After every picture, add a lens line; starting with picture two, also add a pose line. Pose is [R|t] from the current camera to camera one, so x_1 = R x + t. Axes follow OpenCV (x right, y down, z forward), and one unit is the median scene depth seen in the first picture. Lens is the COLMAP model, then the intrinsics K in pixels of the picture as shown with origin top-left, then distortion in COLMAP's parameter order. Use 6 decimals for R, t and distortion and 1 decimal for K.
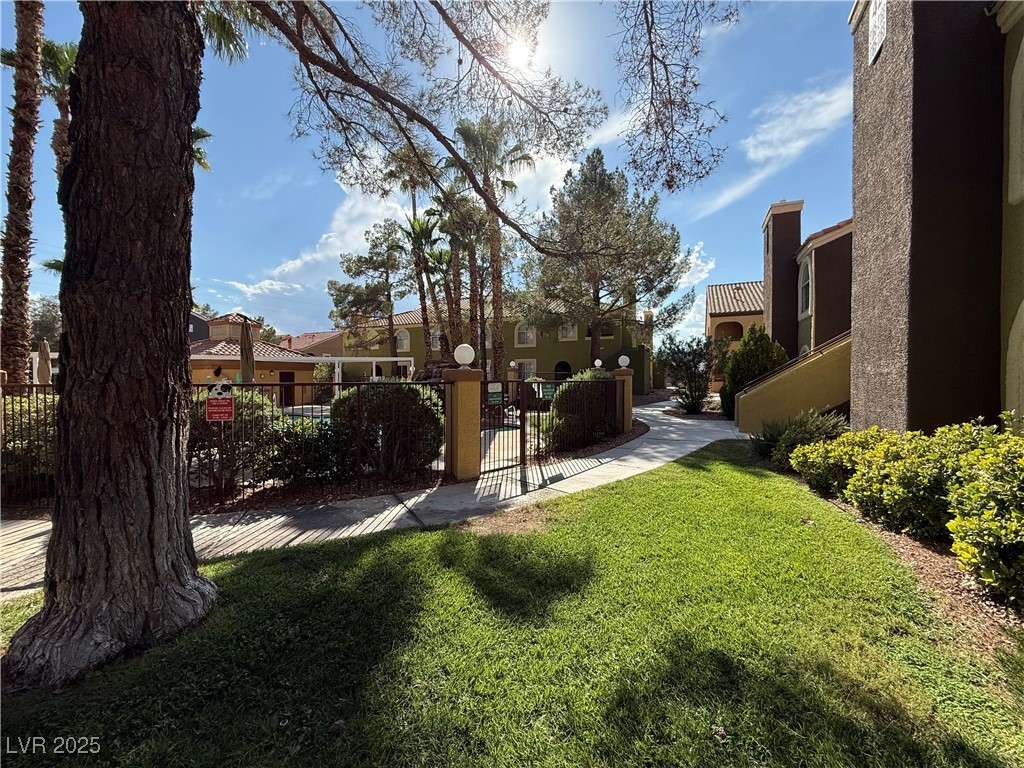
lens RADIAL K [[412.6, 0, 511.7], [0, 412.6, 382.9], [0, 0, 1]] dist [0.001966, -0.000042]
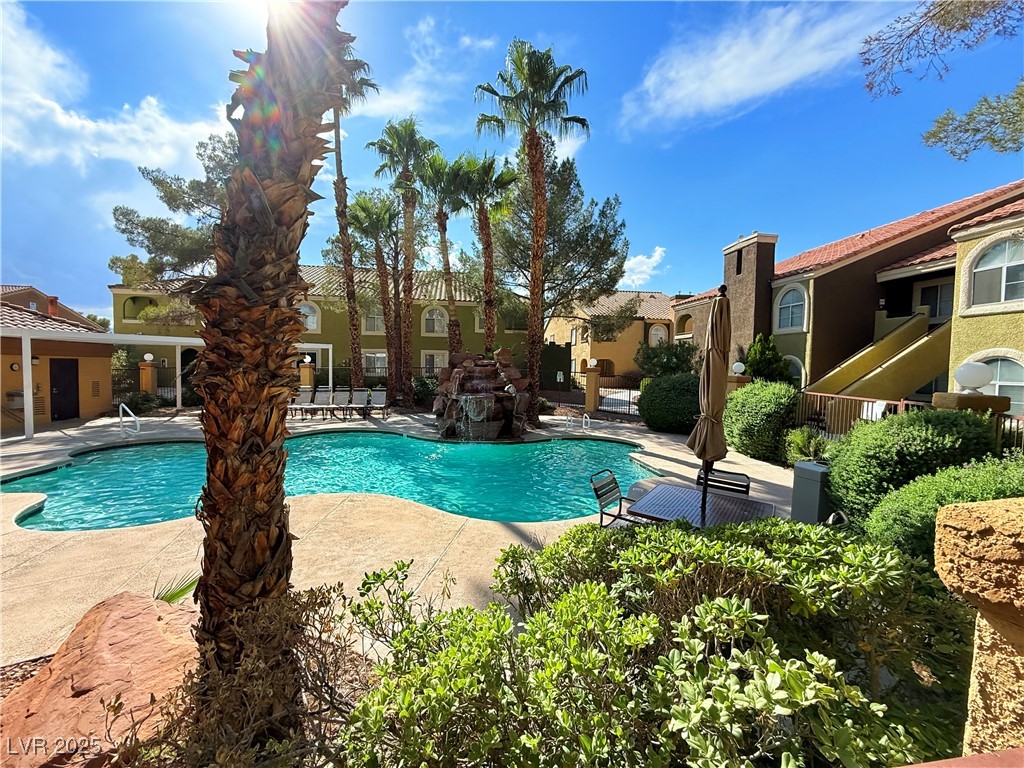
lens RADIAL K [[412.6, 0, 511.7], [0, 412.6, 382.9], [0, 0, 1]] dist [0.001966, -0.000042]
pose [[0.829058, -0.006884, 0.559121, -0.324723], [-0.005432, 0.999778, 0.020363, -0.007994], [-0.559137, -0.019919, 0.828836, 0.186853]]
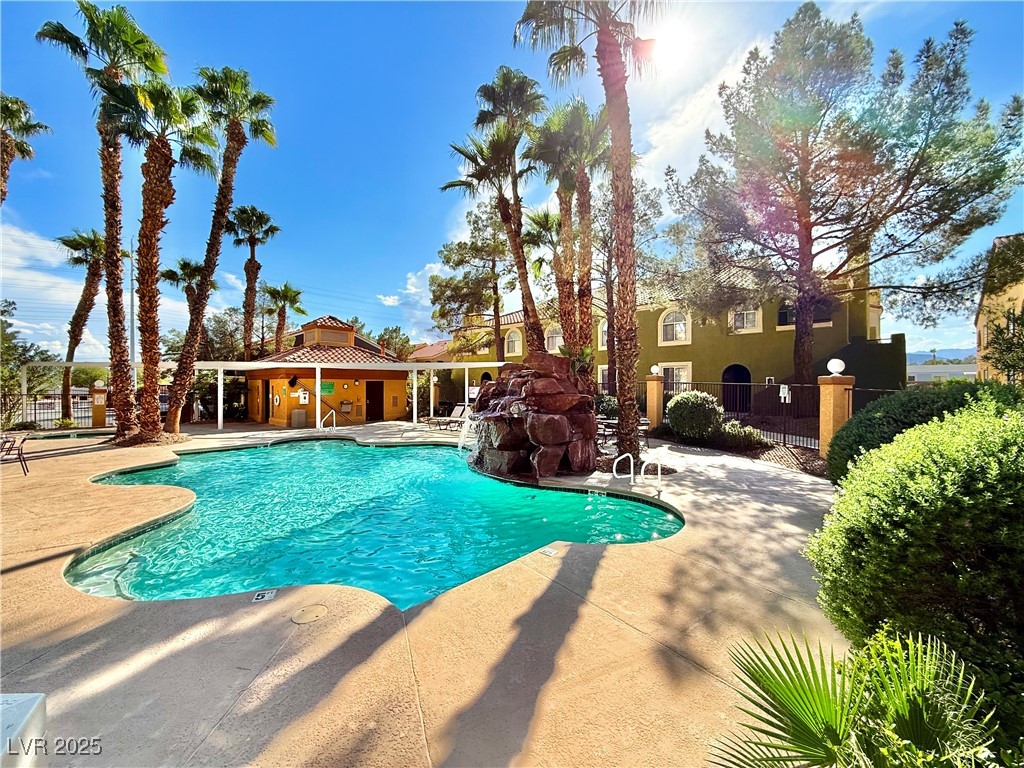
lens RADIAL K [[418.5, 0, 507.0], [0, 418.5, 368.3], [0, 0, 1]] dist [-0.000709, 0.000211]
pose [[0.946198, -0.009235, -0.323457, -0.006226], [-0.006474, 0.998852, -0.047456, -0.012726], [0.323524, 0.046997, 0.945052, 0.244471]]
